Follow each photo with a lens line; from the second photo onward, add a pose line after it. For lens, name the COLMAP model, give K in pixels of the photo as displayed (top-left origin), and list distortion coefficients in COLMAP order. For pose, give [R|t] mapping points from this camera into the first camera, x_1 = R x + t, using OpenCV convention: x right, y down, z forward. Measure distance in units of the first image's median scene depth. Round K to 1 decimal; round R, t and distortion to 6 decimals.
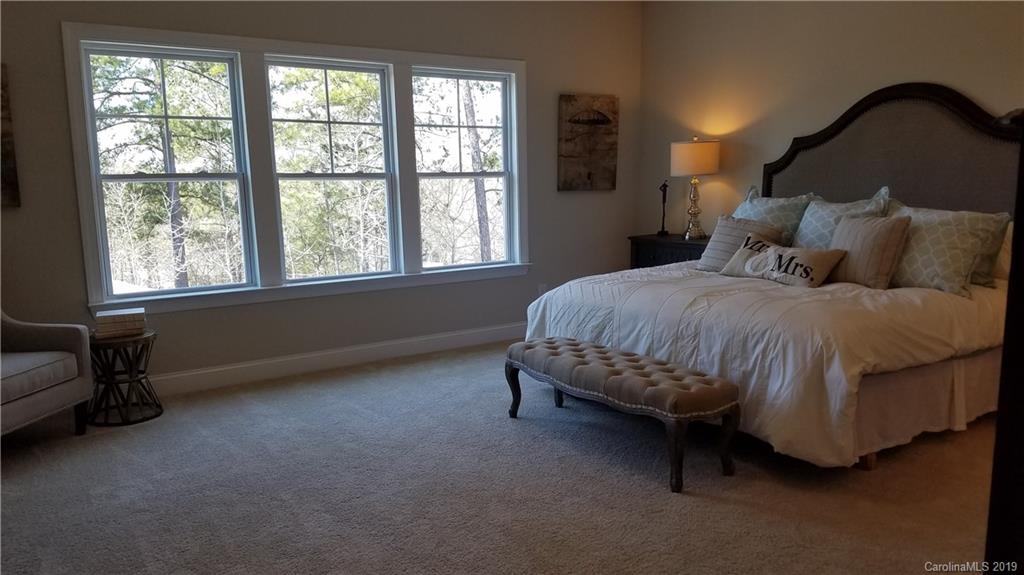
lens RADIAL K [[738.1, 0, 512.0], [0, 738.1, 287.5], [0, 0, 1]] dist [-0.082109, -0.000725]
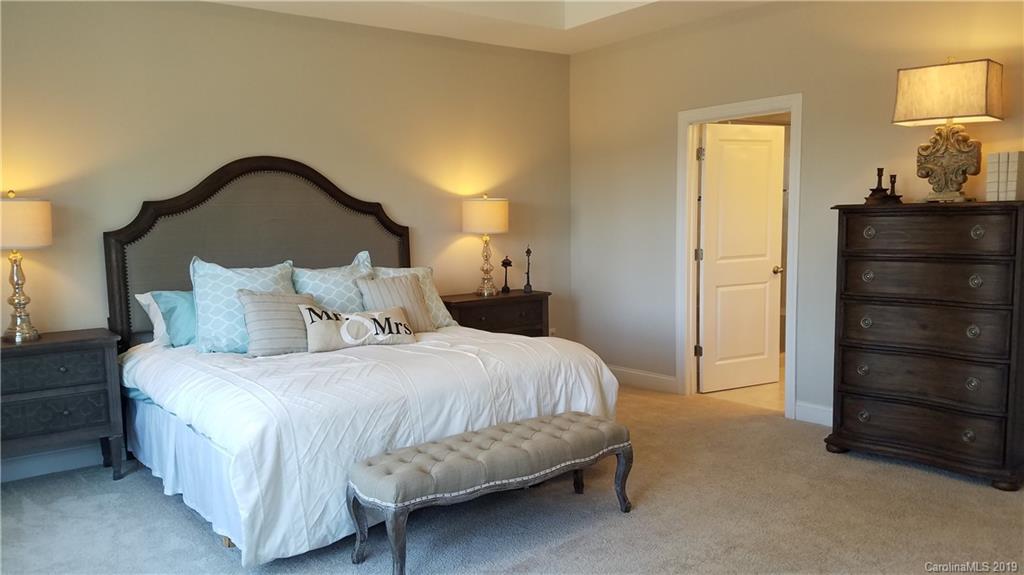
lens RADIAL K [[738.1, 0, 512.0], [0, 738.1, 287.5], [0, 0, 1]] dist [-0.082109, -0.000725]
pose [[-0.063470, -0.064038, 0.995927, -0.684552], [0.168624, 0.982903, 0.073947, -0.134984], [-0.983635, 0.172630, -0.051587, 0.884444]]
